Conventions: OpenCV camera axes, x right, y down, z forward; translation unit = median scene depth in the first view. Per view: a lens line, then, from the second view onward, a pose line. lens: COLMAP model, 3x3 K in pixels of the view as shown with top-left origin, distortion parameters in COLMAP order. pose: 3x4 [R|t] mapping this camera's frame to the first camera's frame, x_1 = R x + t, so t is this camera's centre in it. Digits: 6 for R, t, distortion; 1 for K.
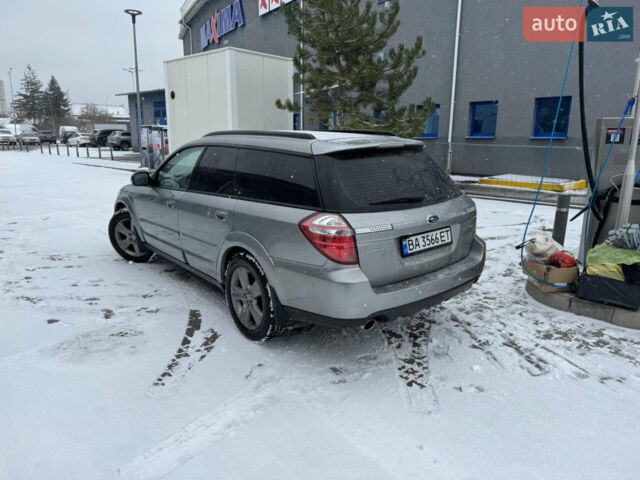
lens RADIAL K [[445.1, 0, 316.6], [0, 445.1, 243.7], [0, 0, 1]] dist [0.076974, -0.097559]
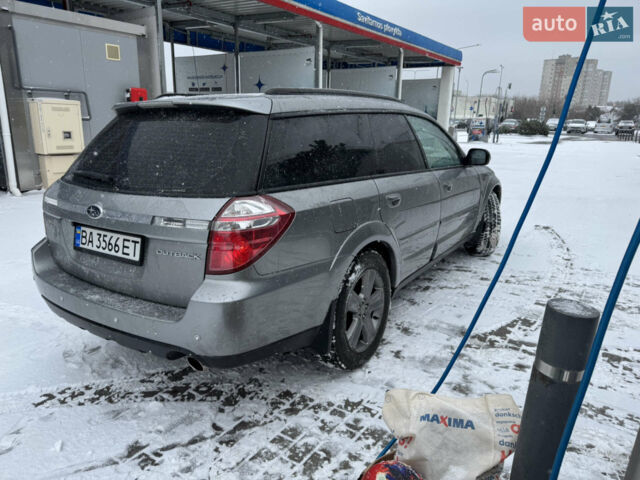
lens RADIAL K [[445.1, 0, 316.6], [0, 445.1, 243.7], [0, 0, 1]] dist [0.076974, -0.097559]
pose [[0.287738, 0.251421, -0.924118, 0.957837], [-0.235712, 0.953835, 0.186114, -0.205204], [0.928249, 0.164274, 0.333718, 1.045420]]
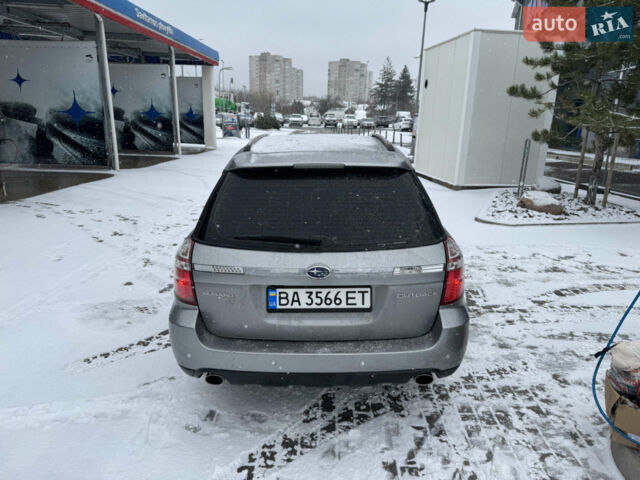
lens RADIAL K [[451.0, 0, 320.0], [0, 451.0, 240.0], [0, 0, 1]] dist [0.036072, -0.042827]
pose [[0.769687, 0.177489, -0.613254, 0.674267], [-0.163246, 0.983359, 0.079717, -0.158131], [0.617198, 0.038754, 0.785853, 0.401878]]
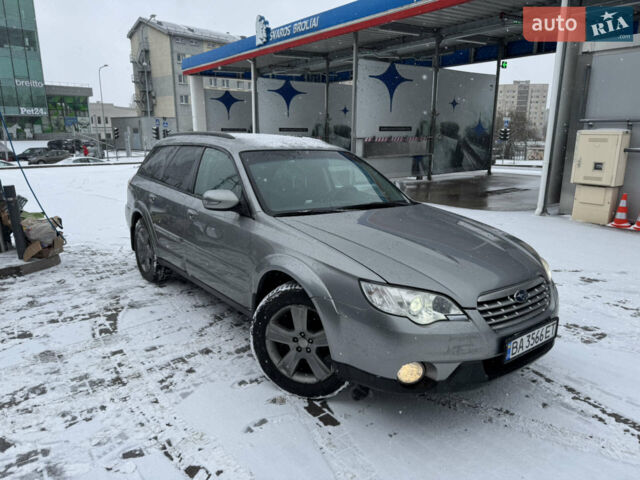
lens RADIAL K [[445.1, 0, 316.6], [0, 445.1, 243.7], [0, 0, 1]] dist [0.076974, -0.097559]
pose [[-0.999559, -0.015803, 0.025133, -0.367624], [-0.002768, 0.892483, 0.451072, -0.671338], [-0.029559, 0.450803, -0.892134, 2.765612]]
